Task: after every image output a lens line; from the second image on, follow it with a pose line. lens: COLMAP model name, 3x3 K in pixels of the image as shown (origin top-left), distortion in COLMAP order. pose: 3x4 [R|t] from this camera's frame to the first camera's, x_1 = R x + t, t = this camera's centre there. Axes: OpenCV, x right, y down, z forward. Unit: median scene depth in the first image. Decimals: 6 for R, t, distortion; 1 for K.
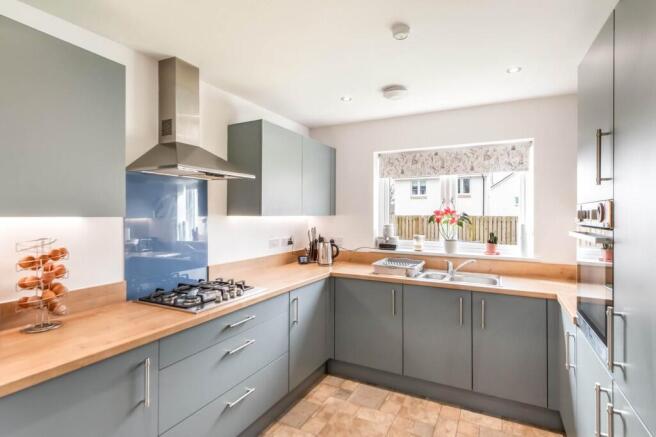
lens RADIAL K [[336.0, 0, 328.0], [0, 336.0, 218.5], [0, 0, 1]] dist [0.000604, 0.000091]
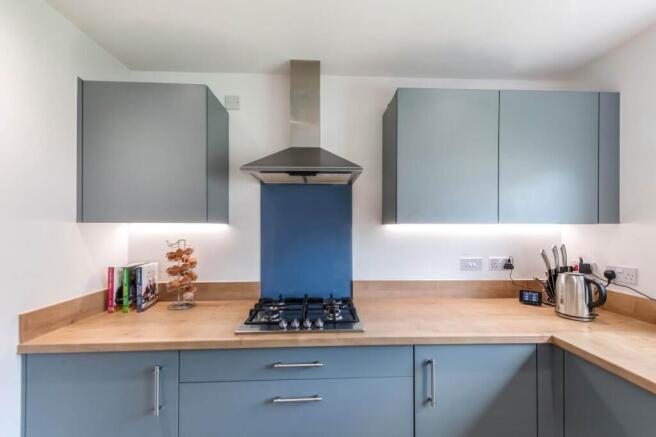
lens RADIAL K [[289.9, 0, 328.0], [0, 289.9, 218.5], [0, 0, 1]] dist [0.009894, -0.000016]
pose [[0.513624, -0.015335, -0.857878, 0.214703], [-0.018916, 0.999395, -0.029190, 0.004582], [0.857807, 0.031220, 0.513023, 0.482188]]
